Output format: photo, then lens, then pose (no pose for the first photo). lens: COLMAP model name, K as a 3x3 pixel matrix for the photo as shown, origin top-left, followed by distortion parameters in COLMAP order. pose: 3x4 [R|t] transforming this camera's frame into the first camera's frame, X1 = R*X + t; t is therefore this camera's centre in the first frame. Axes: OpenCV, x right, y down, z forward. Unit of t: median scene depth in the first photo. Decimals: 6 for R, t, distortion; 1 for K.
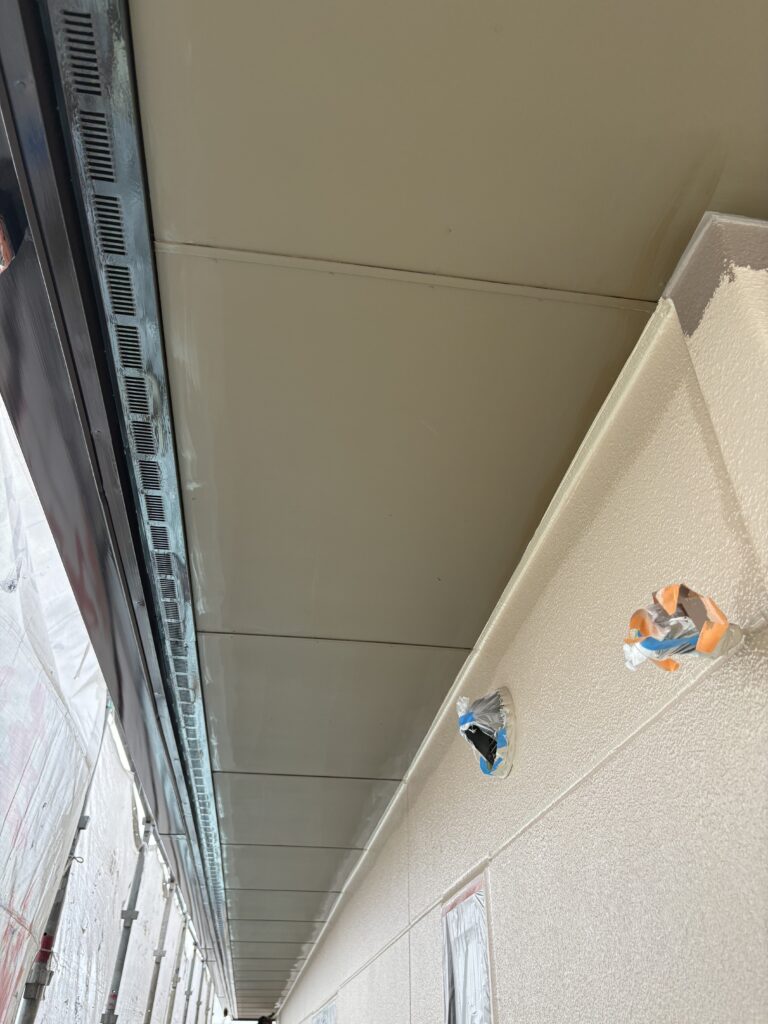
lens RADIAL K [[771.4, 0, 384.0], [0, 771.4, 512.0], [0, 0, 1]] dist [0.052093, -0.009322]
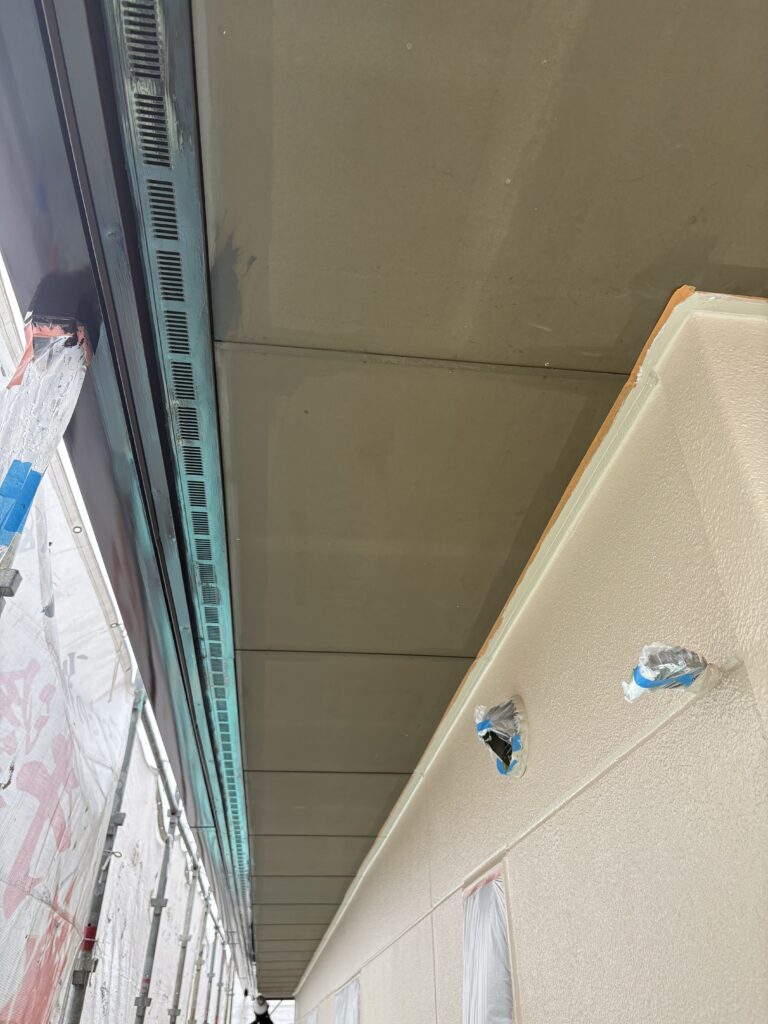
lens RADIAL K [[785.2, 0, 384.0], [0, 785.2, 512.0], [0, 0, 1]] dist [0.059533, 0.005539]
pose [[0.999675, -0.025430, 0.001562, -0.031022], [0.025371, 0.999216, 0.030378, -0.077346], [-0.002334, -0.030328, 0.999537, -0.121918]]
